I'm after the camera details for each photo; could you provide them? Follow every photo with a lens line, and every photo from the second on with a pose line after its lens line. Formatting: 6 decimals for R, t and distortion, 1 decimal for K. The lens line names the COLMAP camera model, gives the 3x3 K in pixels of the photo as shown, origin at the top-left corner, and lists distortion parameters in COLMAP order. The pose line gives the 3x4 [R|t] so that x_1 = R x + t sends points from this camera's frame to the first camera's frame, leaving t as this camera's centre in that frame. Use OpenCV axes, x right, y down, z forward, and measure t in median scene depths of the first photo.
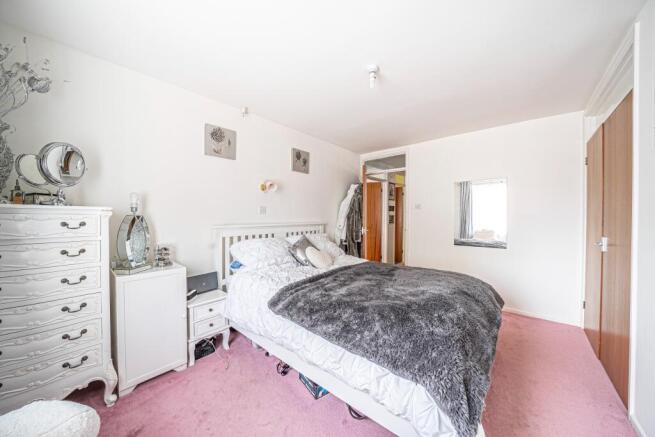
lens RADIAL K [[228.2, 0, 327.1], [0, 228.2, 217.1], [0, 0, 1]] dist [-0.018262, -0.000171]
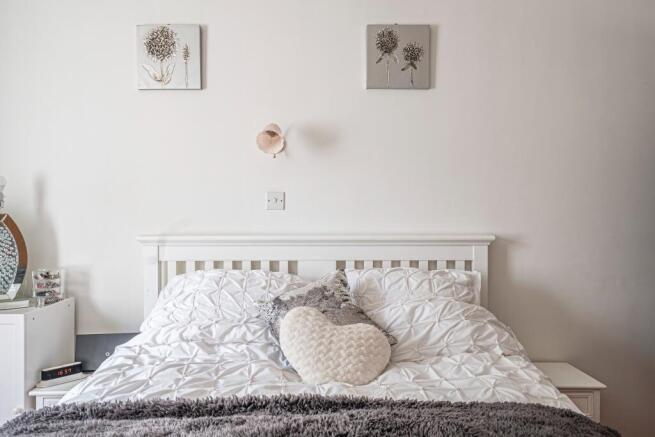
lens RADIAL K [[489.3, 0, 327.1], [0, 489.3, 217.3], [0, 0, 1]] dist [0.012367, 0.000803]
pose [[0.656173, 0.003511, -0.754603, 0.431381], [-0.001185, 0.999993, 0.003622, -0.004309], [0.754610, -0.001482, 0.656172, 0.493155]]
